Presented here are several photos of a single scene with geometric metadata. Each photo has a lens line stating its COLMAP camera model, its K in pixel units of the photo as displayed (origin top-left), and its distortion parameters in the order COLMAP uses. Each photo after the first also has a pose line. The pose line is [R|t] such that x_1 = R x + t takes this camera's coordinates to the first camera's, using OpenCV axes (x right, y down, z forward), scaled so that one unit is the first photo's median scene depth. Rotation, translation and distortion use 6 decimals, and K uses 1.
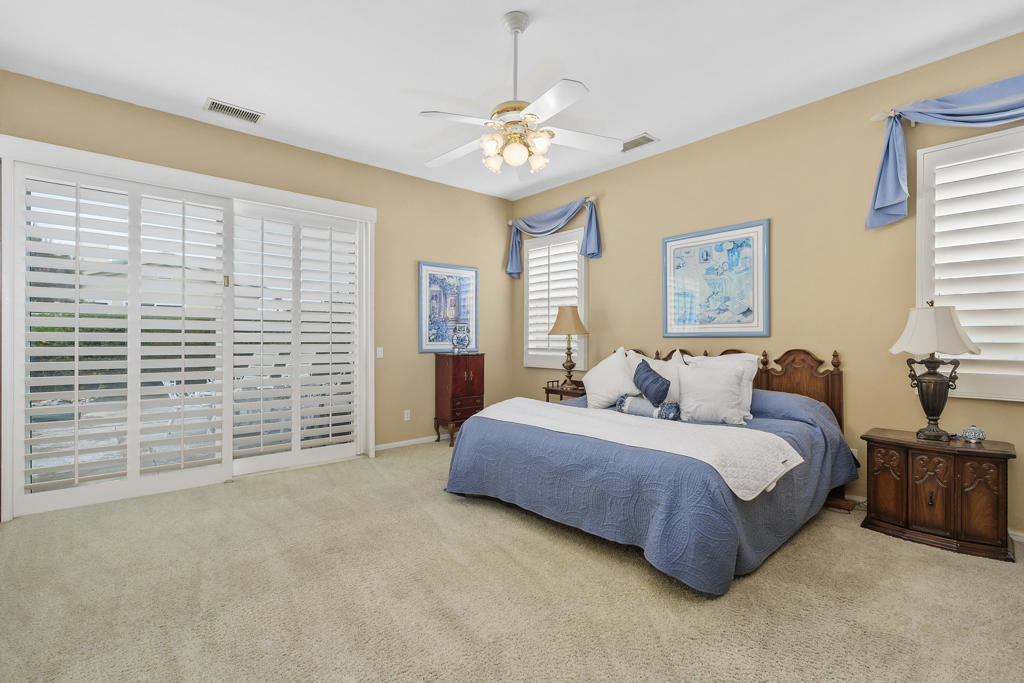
lens RADIAL K [[469.0, 0, 508.6], [0, 469.0, 350.2], [0, 0, 1]] dist [0.005633, 0.000145]
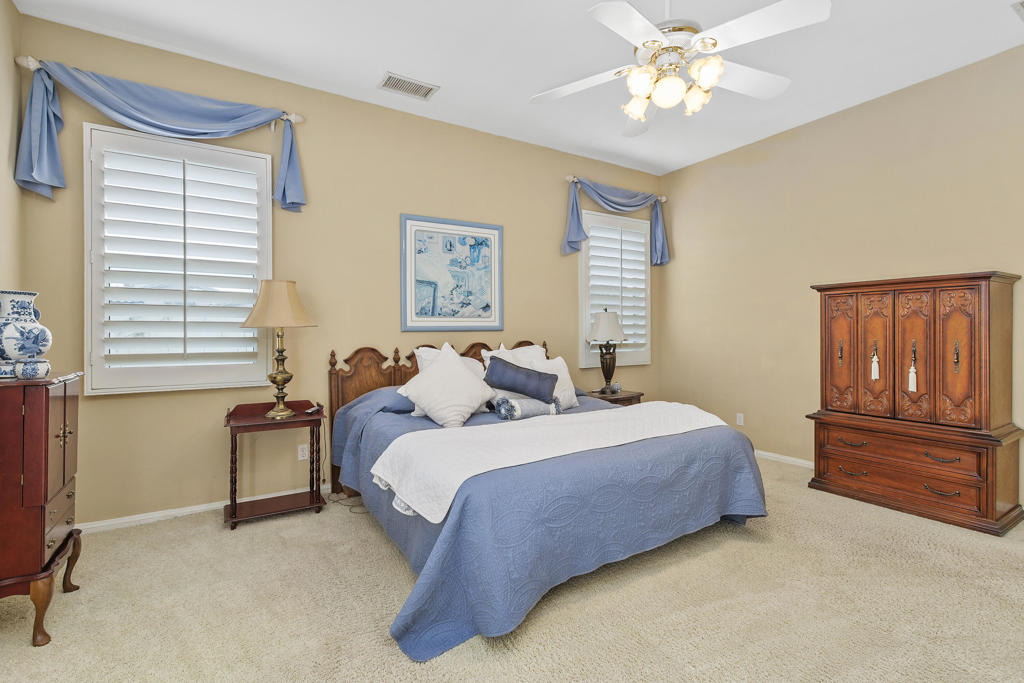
lens RADIAL K [[476.5, 0, 513.8], [0, 476.5, 328.2], [0, 0, 1]] dist [0.014836, 0.000043]
pose [[0.149463, 0.022285, 0.988516, -0.479720], [0.042274, 0.998688, -0.028906, -0.000949], [-0.987863, 0.046109, 0.148325, 0.689449]]
